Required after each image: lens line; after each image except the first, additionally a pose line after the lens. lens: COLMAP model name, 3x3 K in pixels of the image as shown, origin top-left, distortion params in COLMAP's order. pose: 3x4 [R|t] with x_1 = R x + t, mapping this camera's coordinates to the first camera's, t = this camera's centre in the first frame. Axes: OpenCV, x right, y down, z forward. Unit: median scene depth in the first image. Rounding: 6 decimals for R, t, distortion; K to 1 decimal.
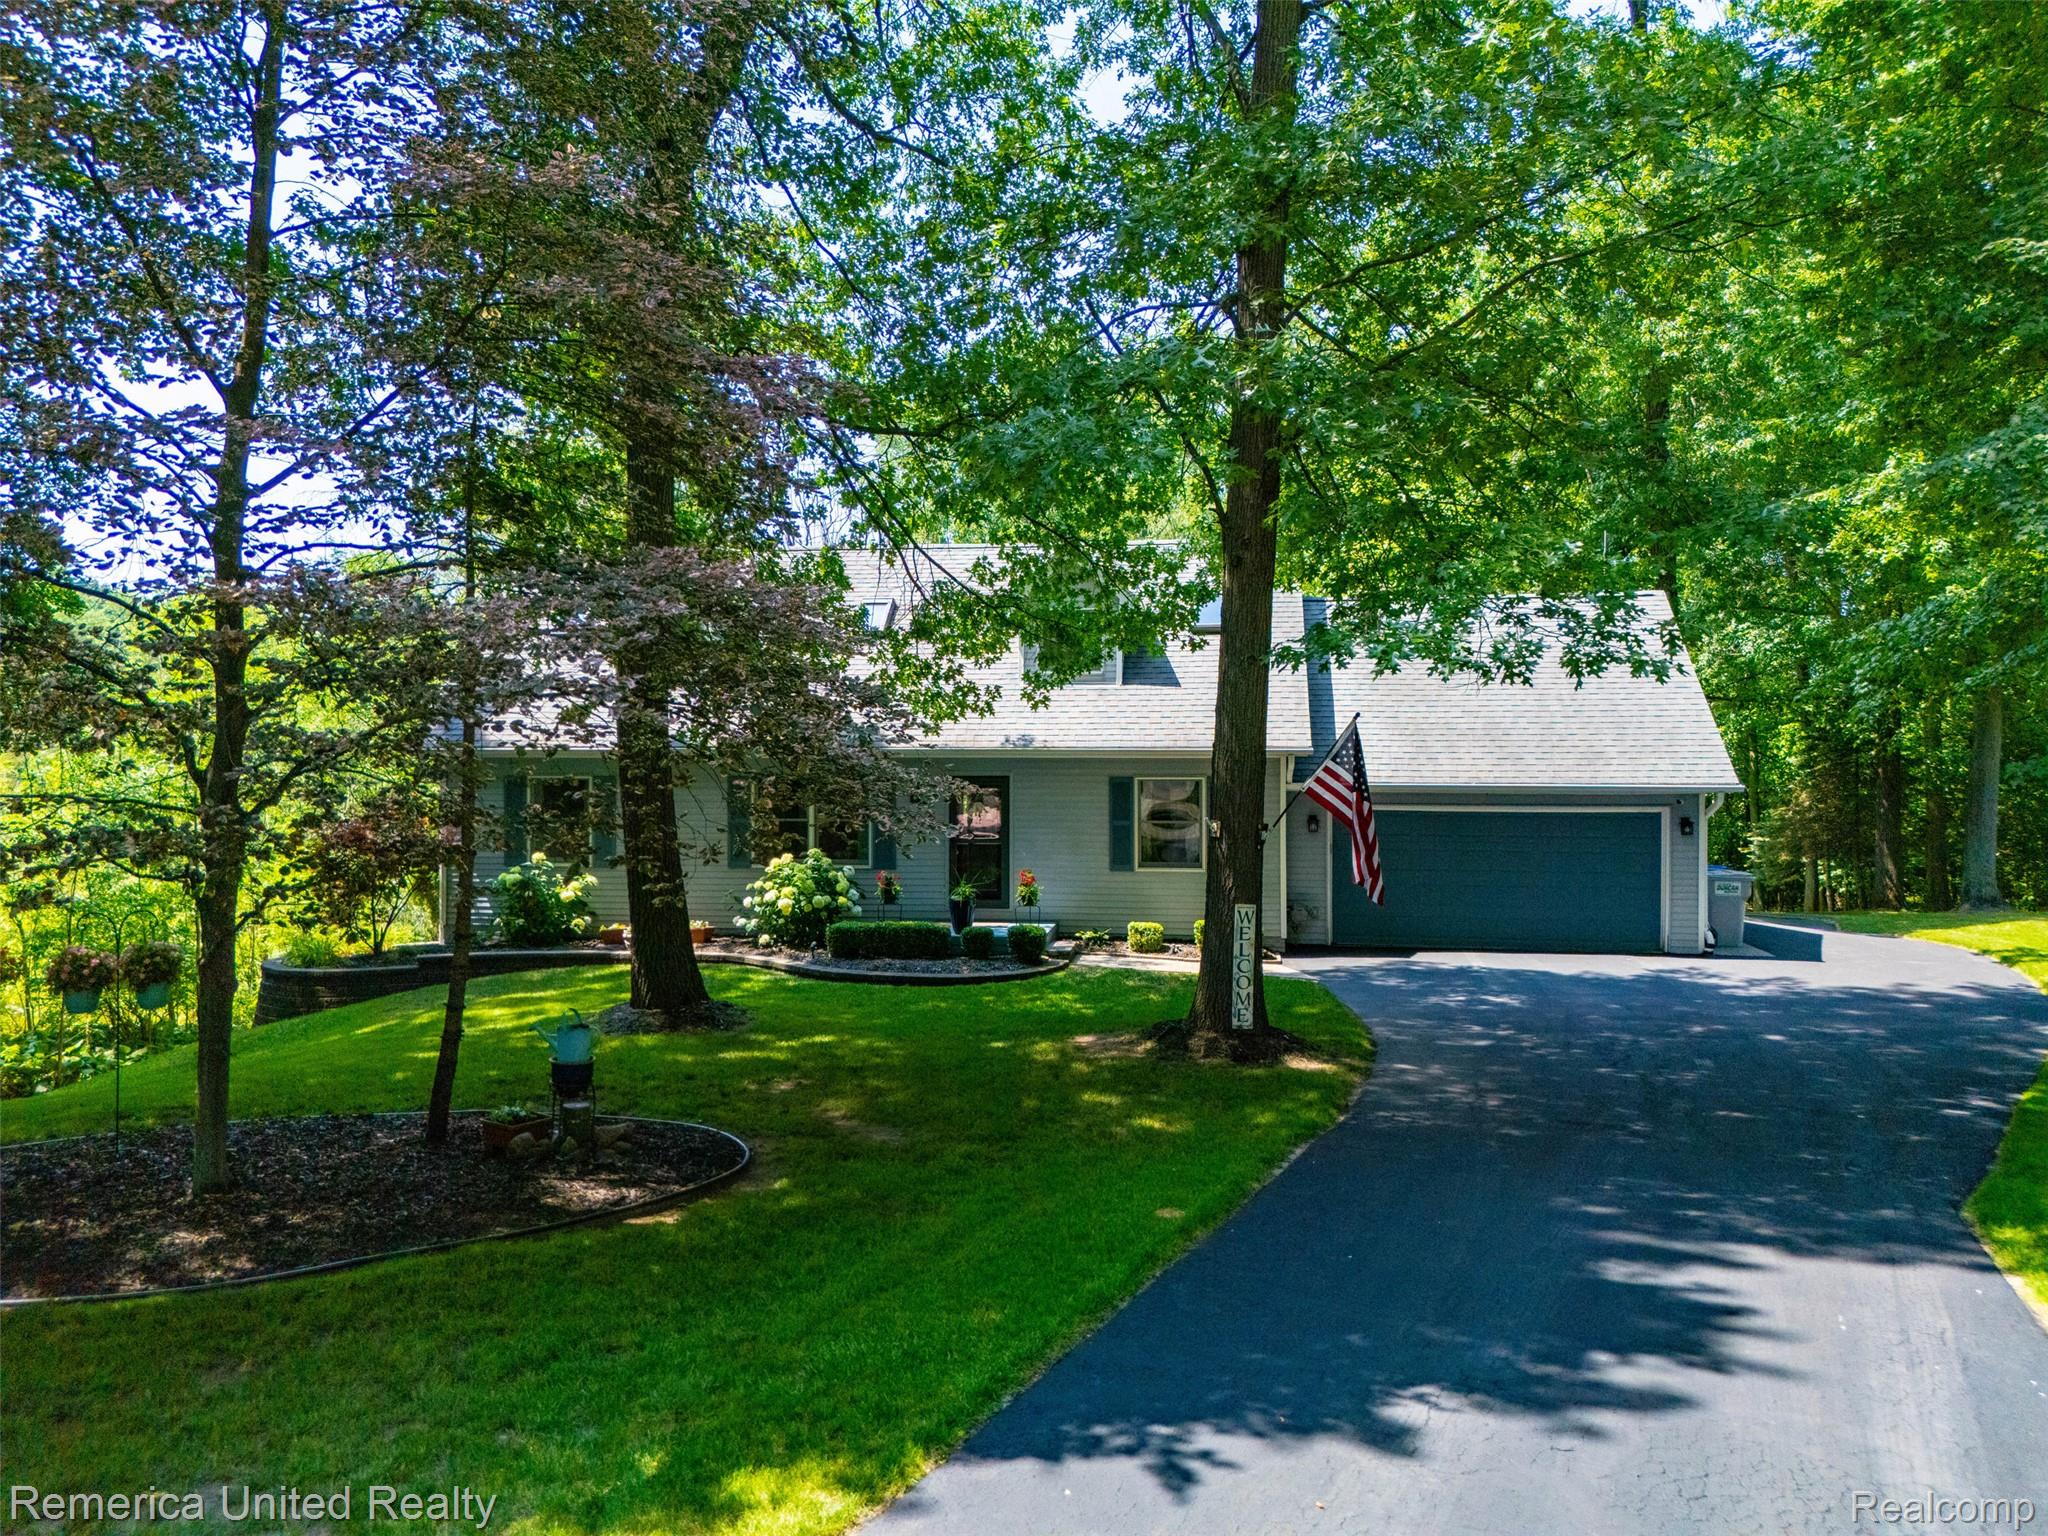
lens RADIAL K [[1517.4, 0, 1023.2], [0, 1517.4, 766.7], [0, 0, 1]] dist [0.058789, -0.052622]
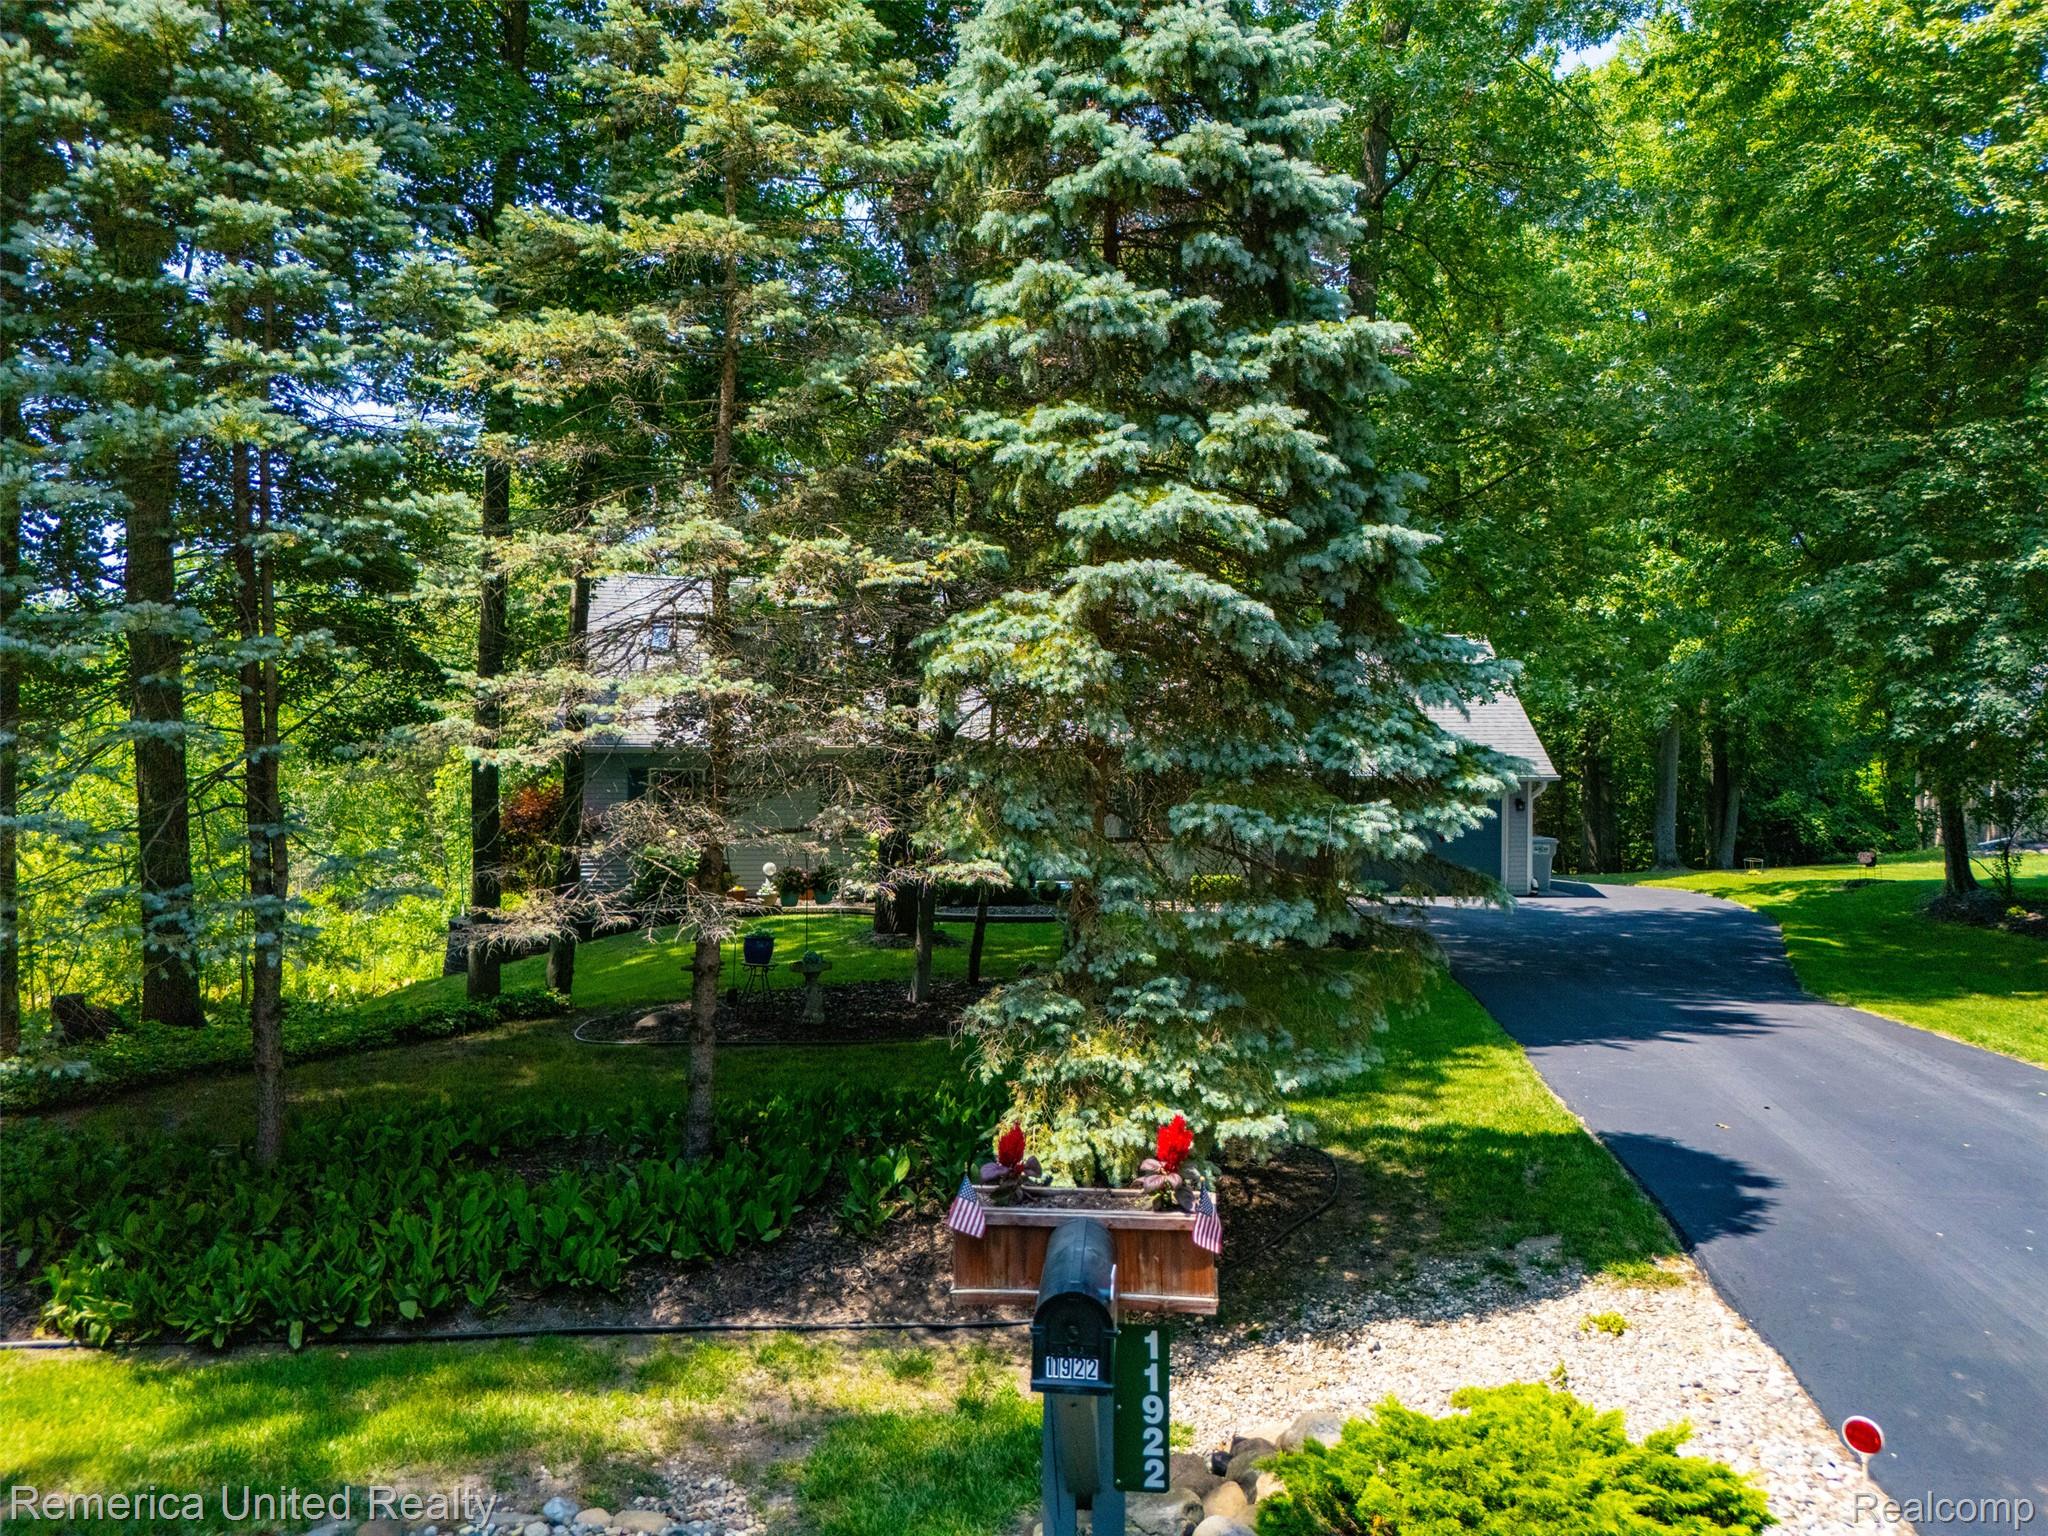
lens RADIAL K [[1517.4, 0, 1016.5], [0, 1517.4, 770.7], [0, 0, 1]] dist [0.058789, -0.052622]
pose [[0.975715, 0.000242, 0.219044, -0.449731], [-0.000847, 0.999996, 0.002667, 0.004802], [-0.219042, -0.002787, 0.975711, -0.383263]]
